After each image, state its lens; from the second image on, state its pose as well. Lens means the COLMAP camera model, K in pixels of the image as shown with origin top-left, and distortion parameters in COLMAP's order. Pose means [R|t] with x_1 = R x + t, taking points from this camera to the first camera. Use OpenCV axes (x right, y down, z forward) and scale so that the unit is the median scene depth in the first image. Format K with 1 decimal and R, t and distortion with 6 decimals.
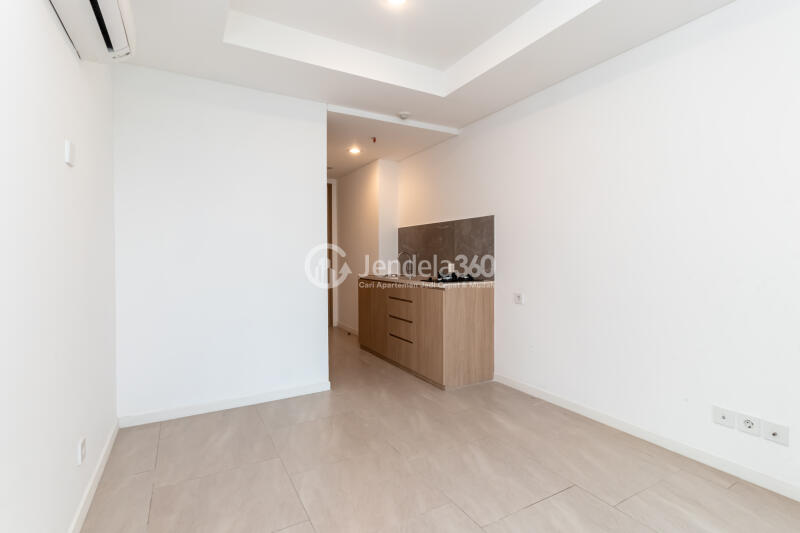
lens RADIAL K [[384.5, 0, 399.7], [0, 384.5, 263.5], [0, 0, 1]] dist [0.002697, -0.001229]
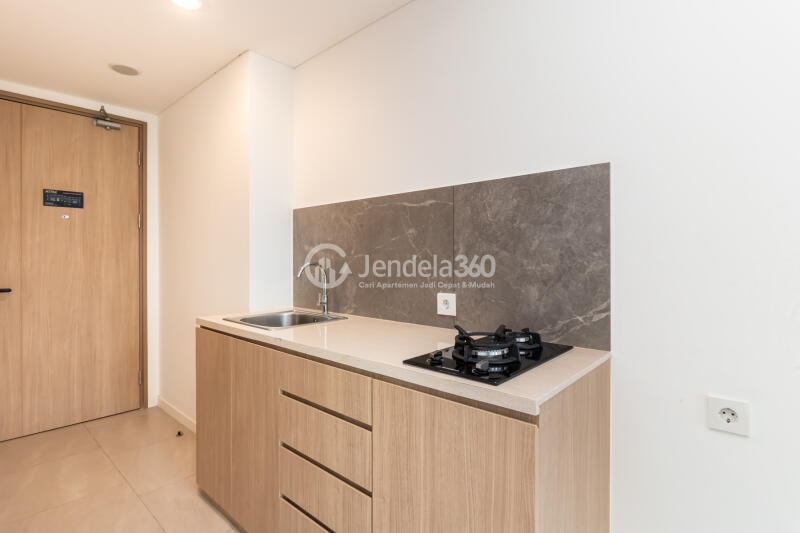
lens RADIAL K [[400.3, 0, 399.0], [0, 400.3, 265.0], [0, 0, 1]] dist [0.003547, 0.000235]
pose [[0.949441, 0.003850, 0.313923, -0.042867], [-0.000245, 0.999934, -0.011521, -0.024872], [-0.313946, 0.010861, 0.949379, 0.622926]]
